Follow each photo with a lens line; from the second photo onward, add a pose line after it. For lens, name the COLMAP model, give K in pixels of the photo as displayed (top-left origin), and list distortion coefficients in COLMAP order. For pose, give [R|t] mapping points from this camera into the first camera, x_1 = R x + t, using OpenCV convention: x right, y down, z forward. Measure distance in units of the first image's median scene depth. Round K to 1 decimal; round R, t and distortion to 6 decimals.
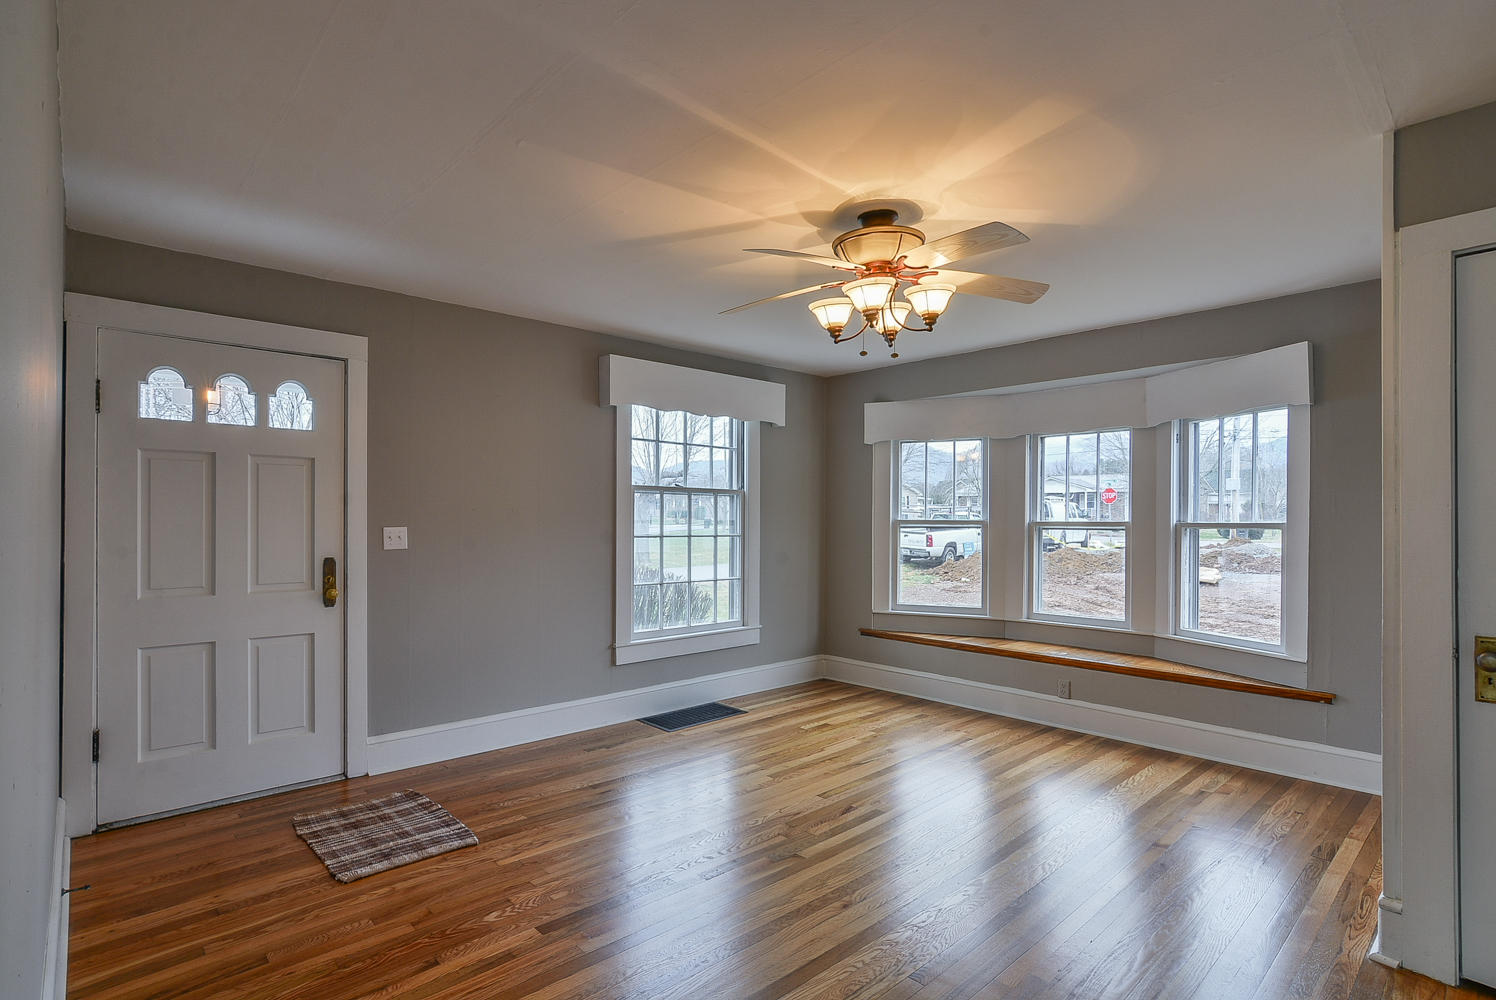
lens RADIAL K [[743.3, 0, 735.0], [0, 743.3, 522.3], [0, 0, 1]] dist [-0.018429, 0.005119]
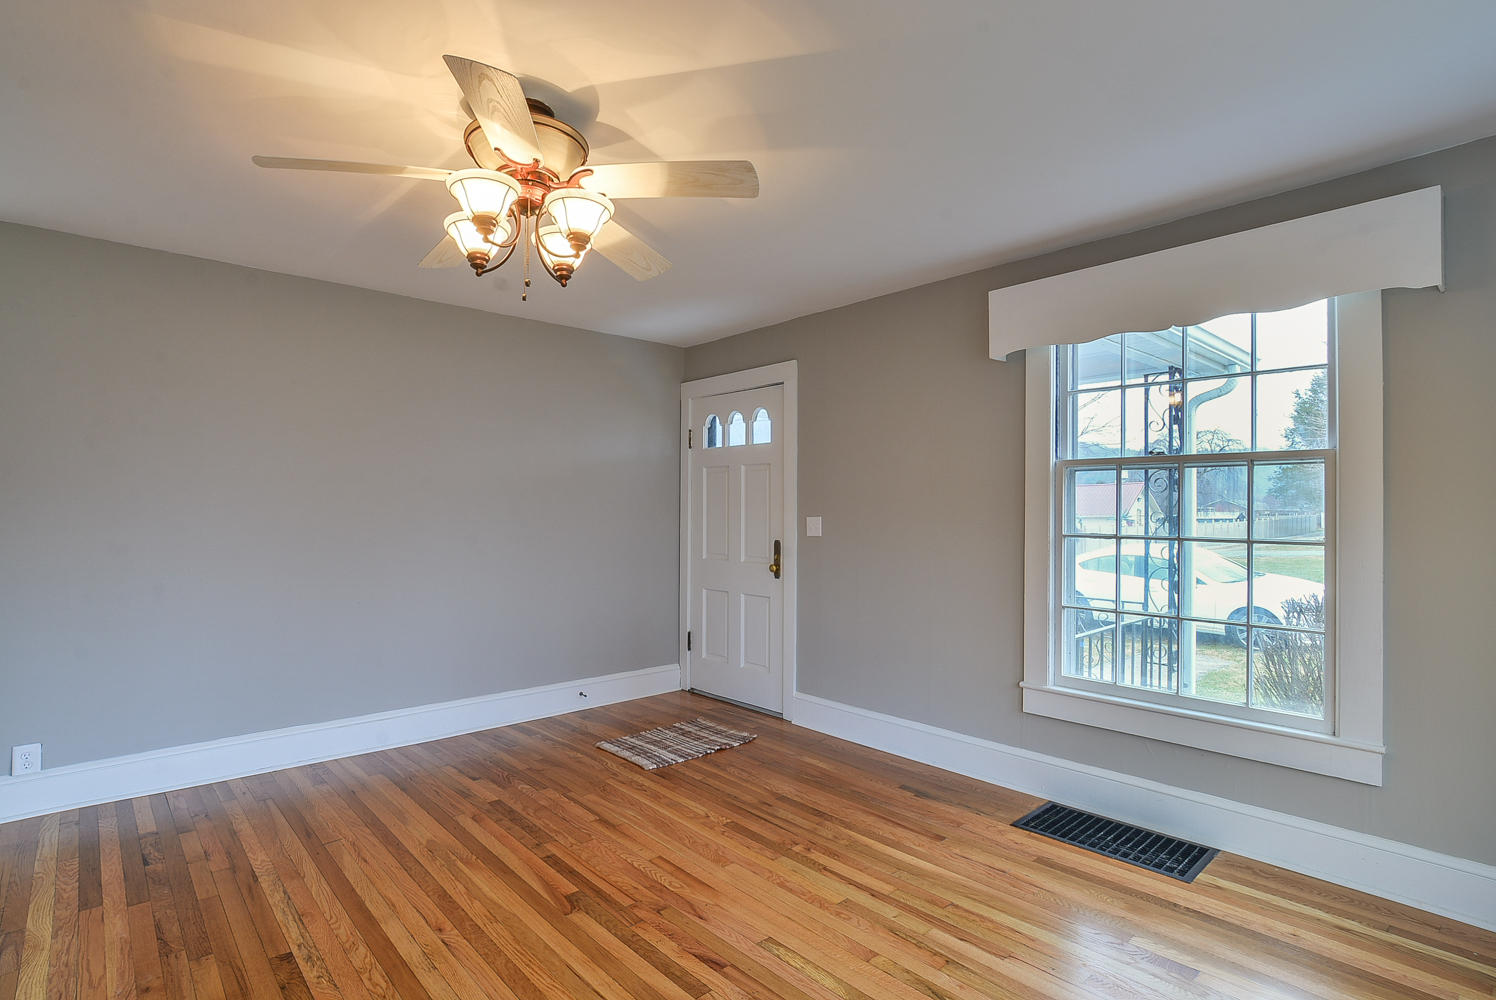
lens RADIAL K [[743.3, 0, 745.2], [0, 743.3, 503.6], [0, 0, 1]] dist [-0.018429, 0.005119]
pose [[-0.006206, -0.011679, -0.999913, 0.703121], [-0.007120, 0.999907, -0.011635, 0.000275], [0.999955, 0.007047, -0.006289, 0.910228]]
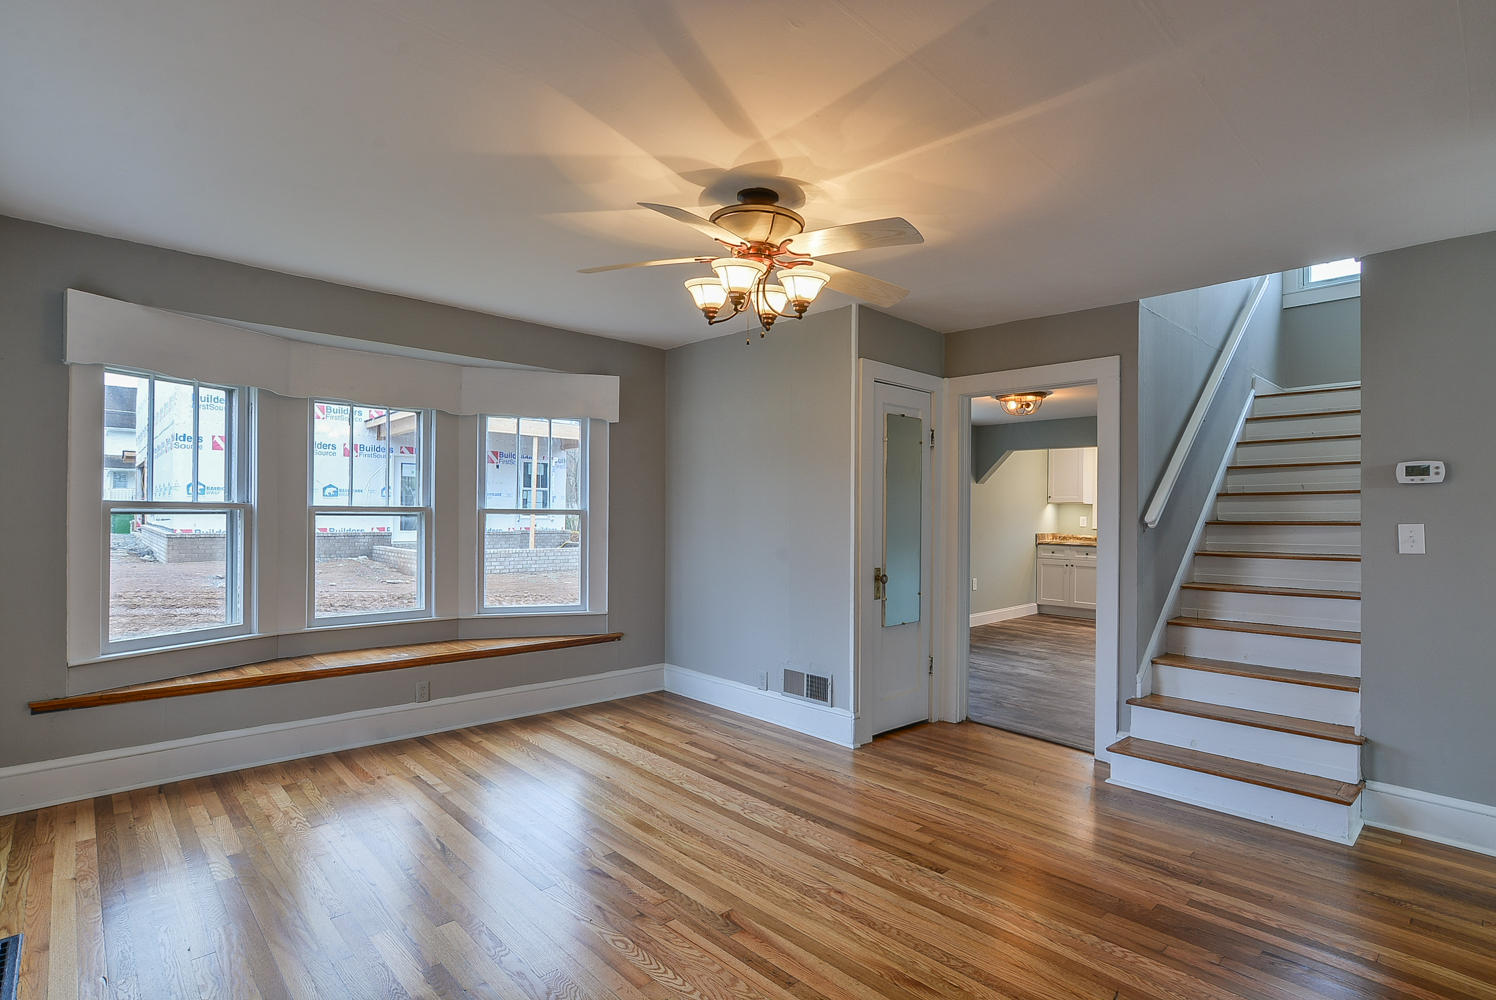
lens RADIAL K [[743.3, 0, 748.0], [0, 743.3, 509.6], [0, 0, 1]] dist [-0.018429, 0.005119]
pose [[-0.016115, -0.004468, 0.999860, -0.569652], [-0.009161, 0.999949, 0.004320, -0.006058], [-0.999828, -0.009090, -0.016155, 0.756100]]
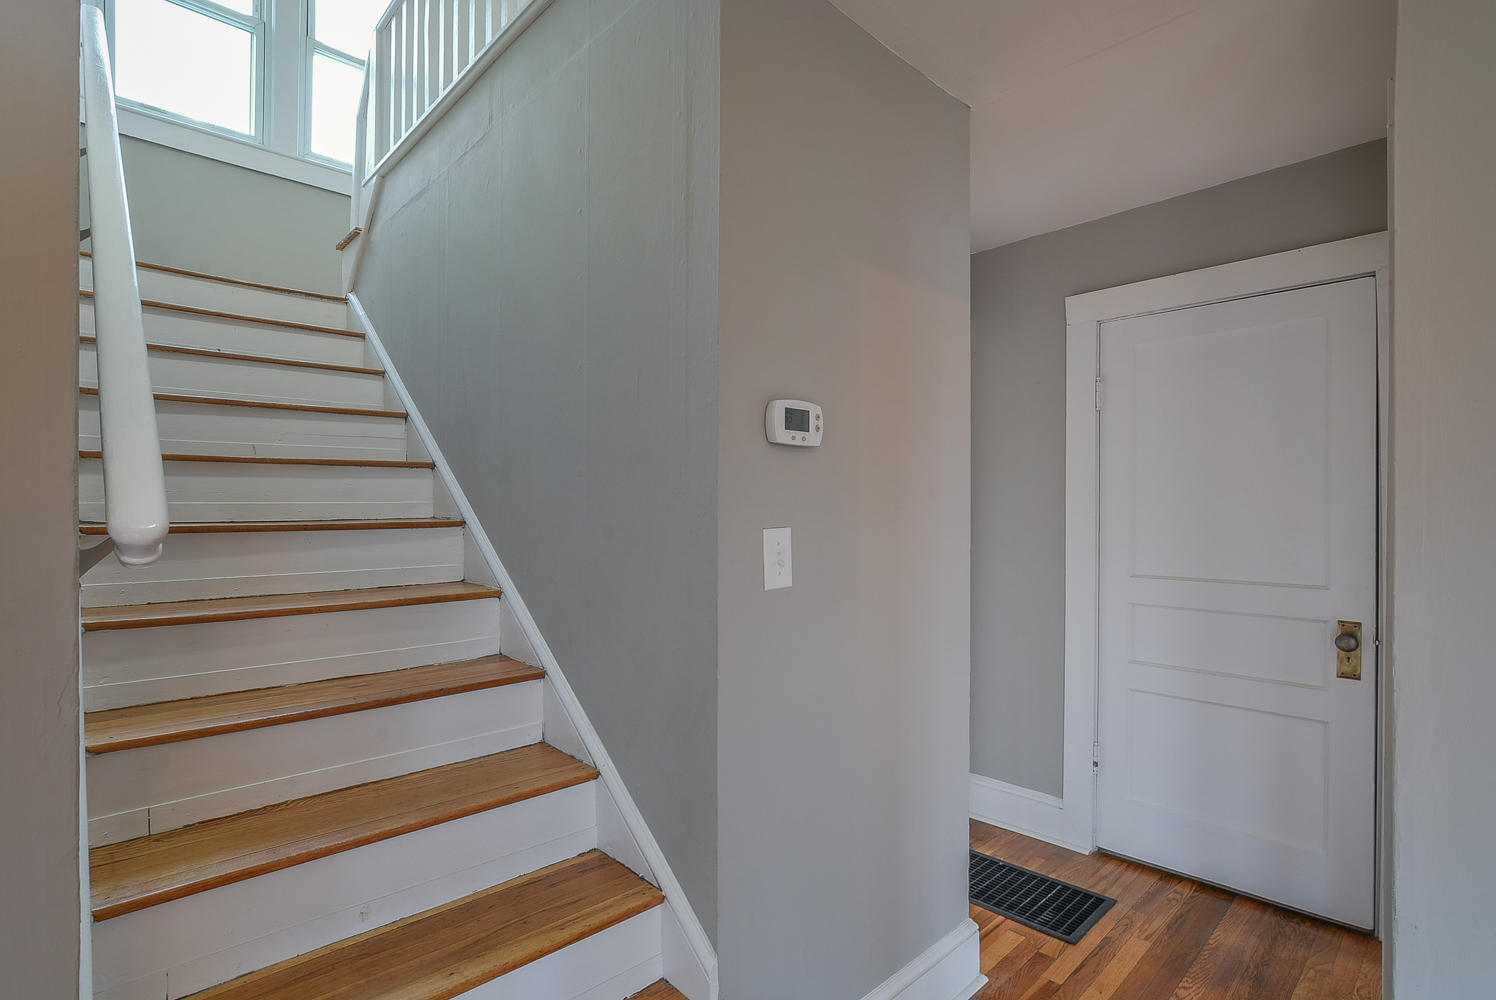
lens RADIAL K [[743.3, 0, 754.7], [0, 743.3, 507.8], [0, 0, 1]] dist [-0.018429, 0.005119]
pose [[-0.999551, -0.005424, -0.029464, 0.261421], [-0.005341, 0.999981, -0.002924, -0.002979], [0.029479, -0.002766, -0.999562, 0.409276]]
